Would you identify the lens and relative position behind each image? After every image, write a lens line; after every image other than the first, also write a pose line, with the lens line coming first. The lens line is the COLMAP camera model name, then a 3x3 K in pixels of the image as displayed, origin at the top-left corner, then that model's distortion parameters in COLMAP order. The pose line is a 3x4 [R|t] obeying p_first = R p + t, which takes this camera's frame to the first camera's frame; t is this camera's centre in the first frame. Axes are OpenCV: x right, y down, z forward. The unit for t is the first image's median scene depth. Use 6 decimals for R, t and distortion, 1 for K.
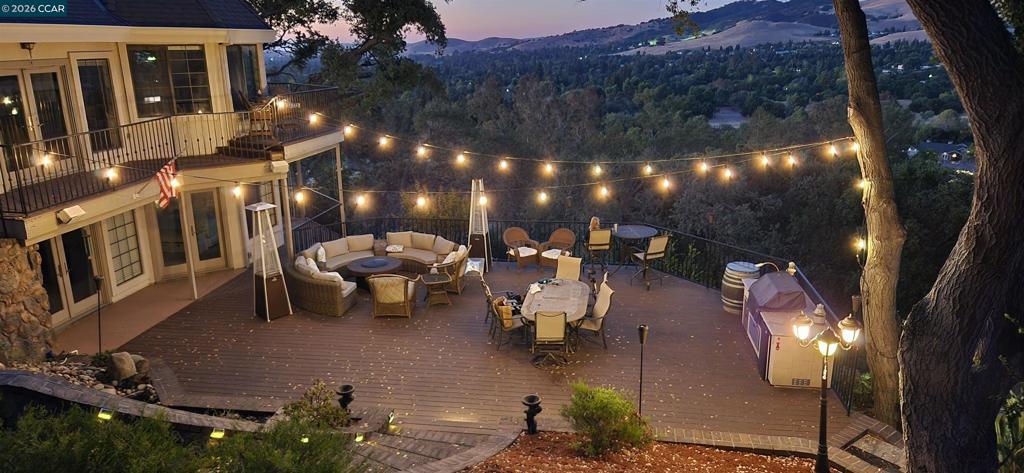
lens RADIAL K [[686.7, 0, 507.9], [0, 686.7, 236.3], [0, 0, 1]] dist [0.043303, 0.000151]
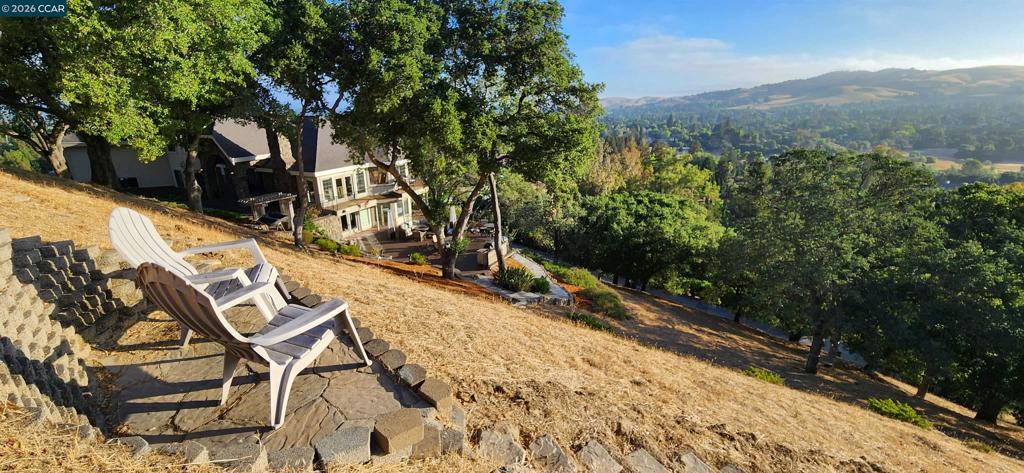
lens RADIAL K [[415.3, 0, 513.3], [0, 415.3, 238.7], [0, 0, 1]] dist [-0.005491, 0.000258]
pose [[0.946544, 0.101130, -0.306313, 1.423838], [-0.085121, 0.994234, 0.065216, -0.128077], [0.311142, -0.035656, 0.949694, -1.417299]]
